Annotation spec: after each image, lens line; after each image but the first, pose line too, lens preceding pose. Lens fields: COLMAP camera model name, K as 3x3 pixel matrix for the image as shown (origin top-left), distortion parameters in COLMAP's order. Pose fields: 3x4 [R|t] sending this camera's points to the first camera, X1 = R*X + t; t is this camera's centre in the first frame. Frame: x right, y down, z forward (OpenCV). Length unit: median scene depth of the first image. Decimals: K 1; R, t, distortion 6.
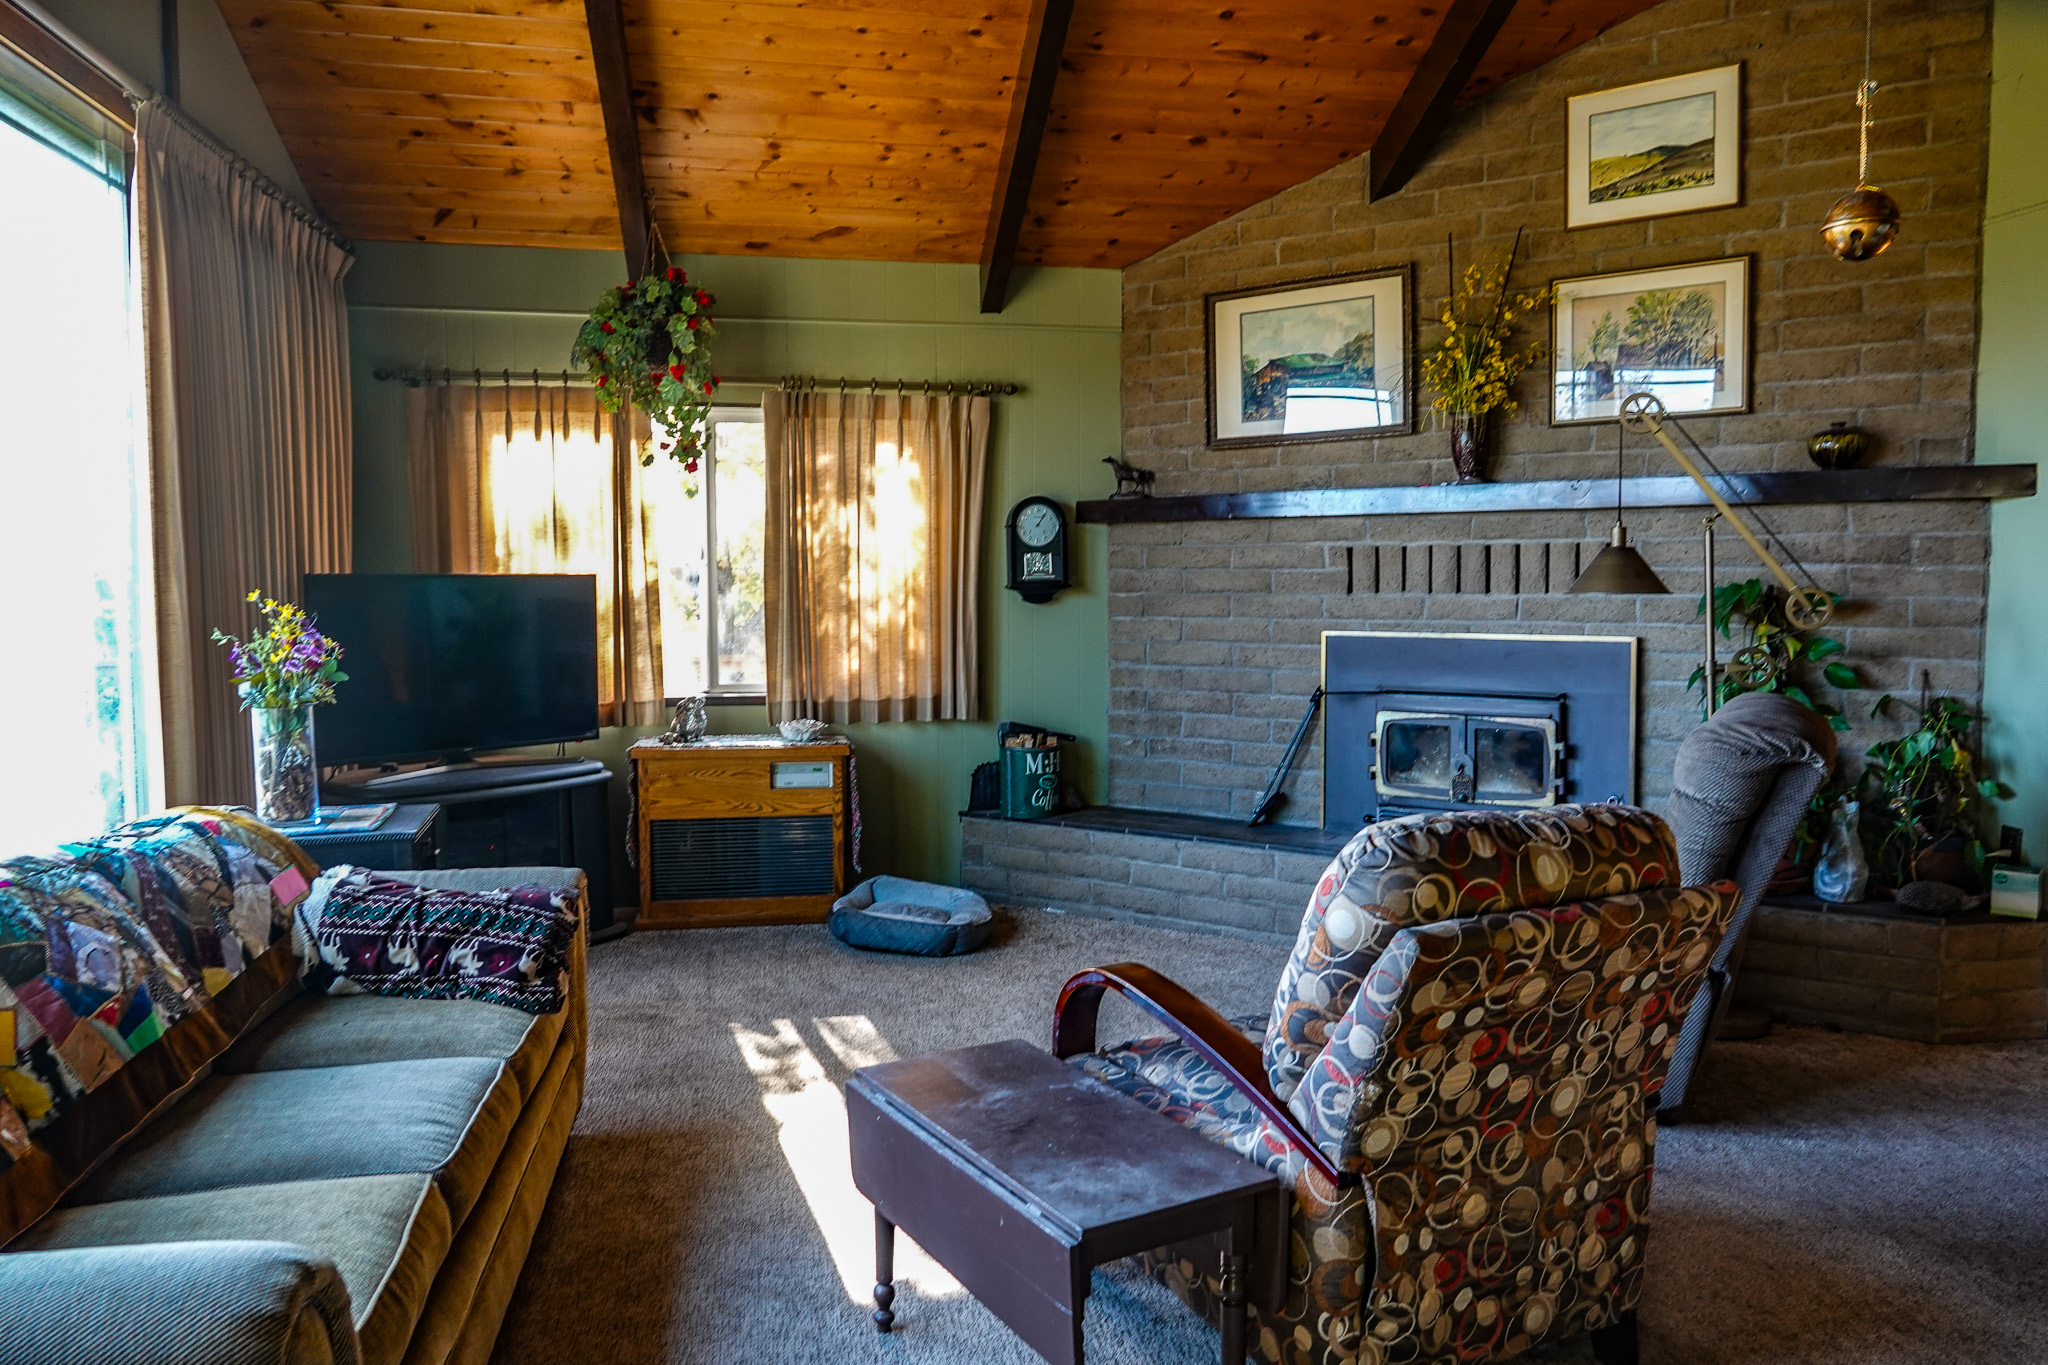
lens RADIAL K [[1463.8, 0, 1024.0], [0, 1463.8, 682.5], [0, 0, 1]] dist [0.002283, 0.002112]
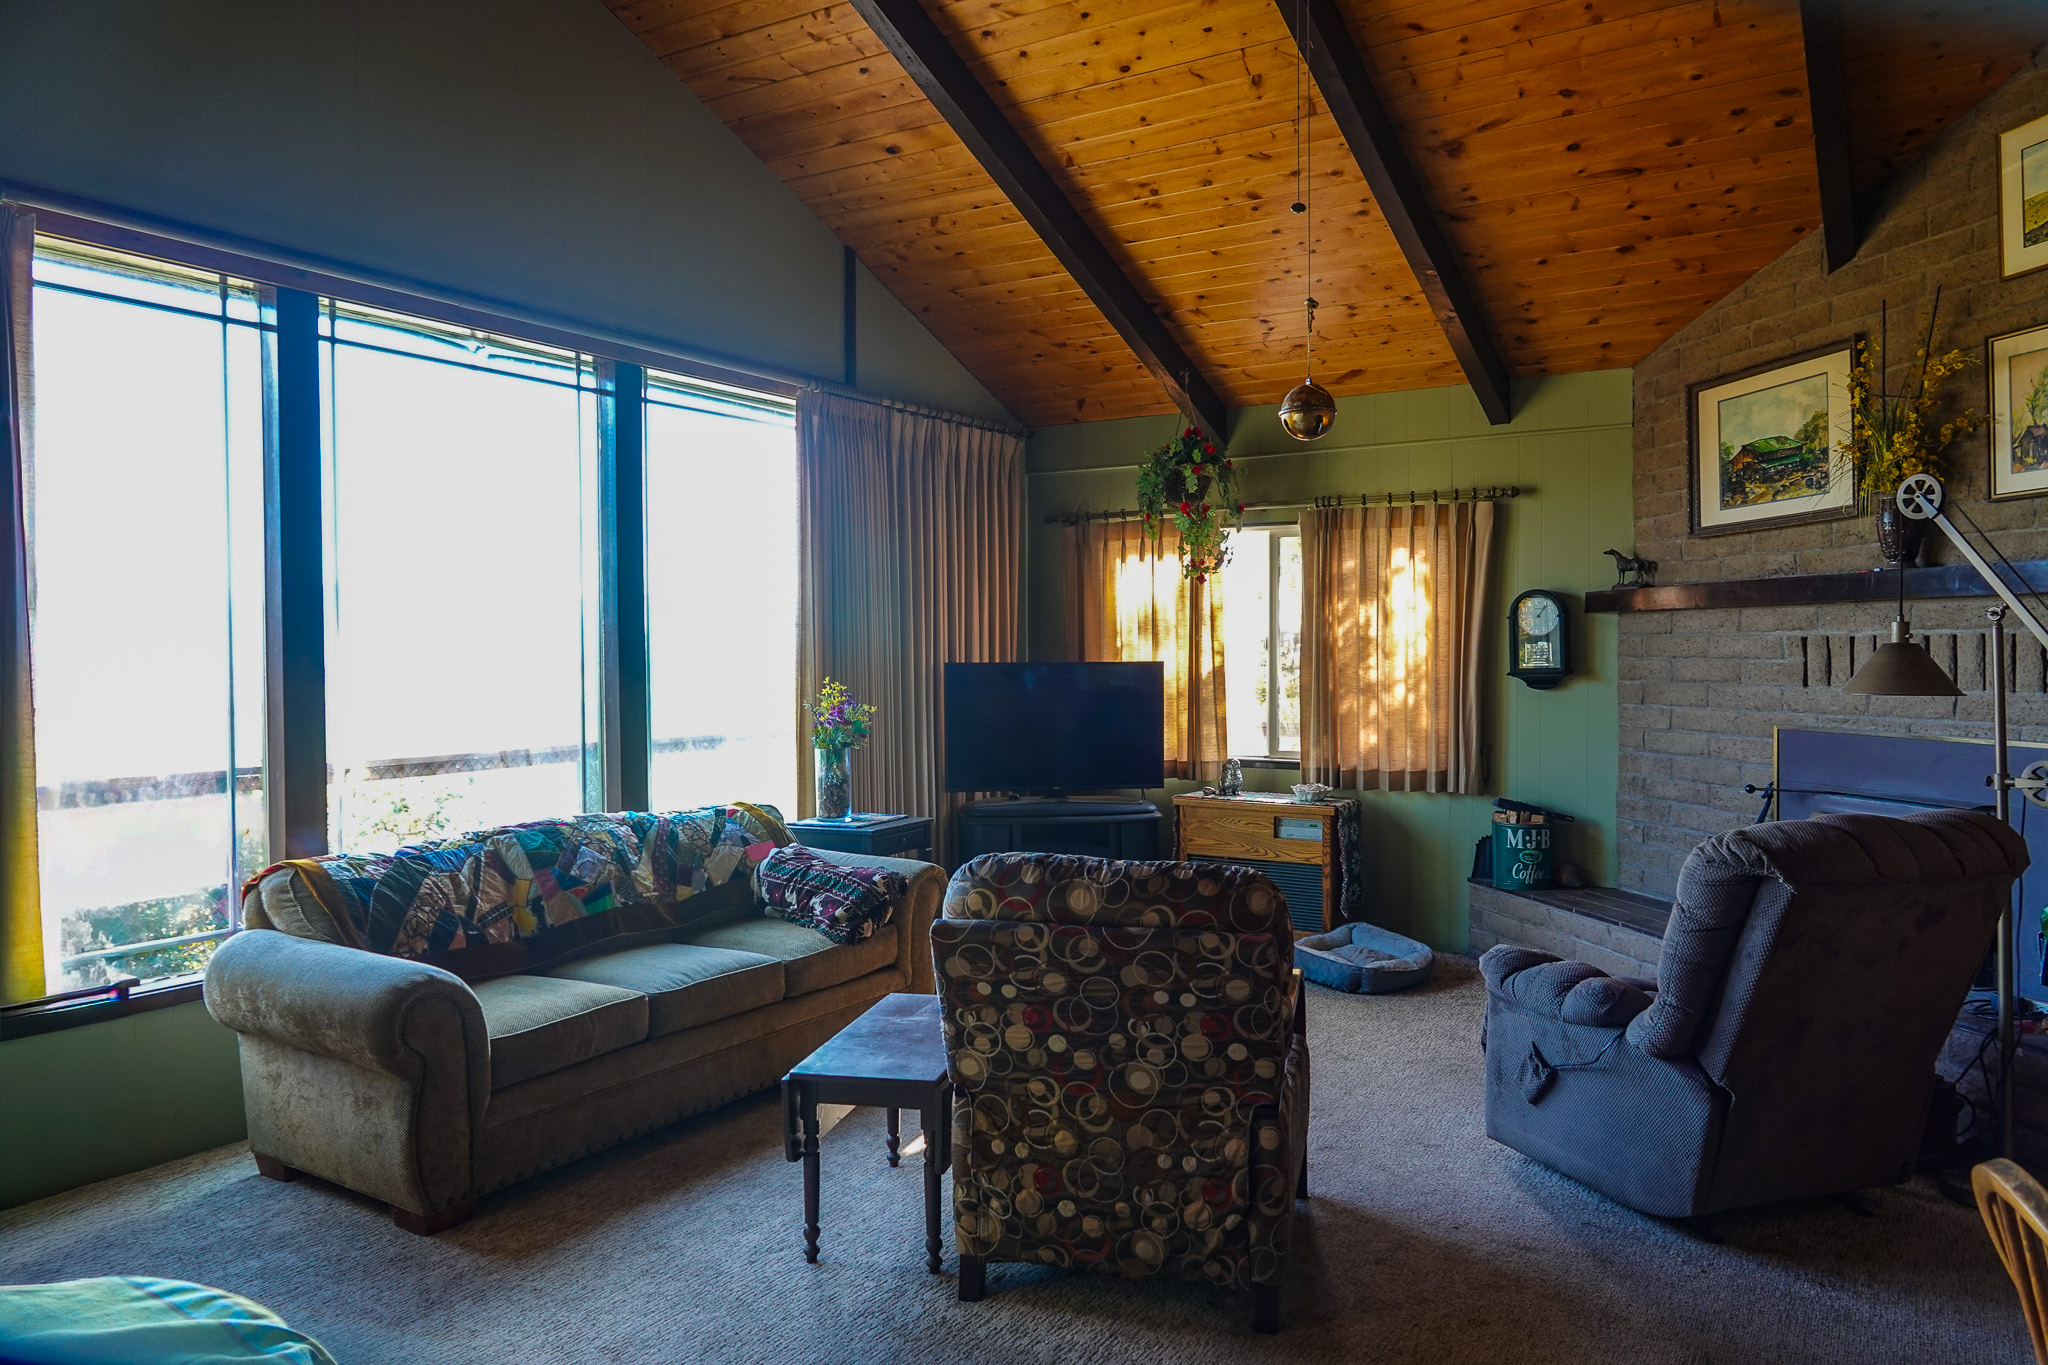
lens RADIAL K [[1424.2, 0, 1024.0], [0, 1424.2, 682.5], [0, 0, 1]] dist [0.003183, -0.000190]
pose [[0.735212, 0.015002, -0.677671, 0.461121], [-0.045454, 0.998596, -0.027207, -0.014529], [0.676312, 0.050805, 0.734862, -0.016571]]
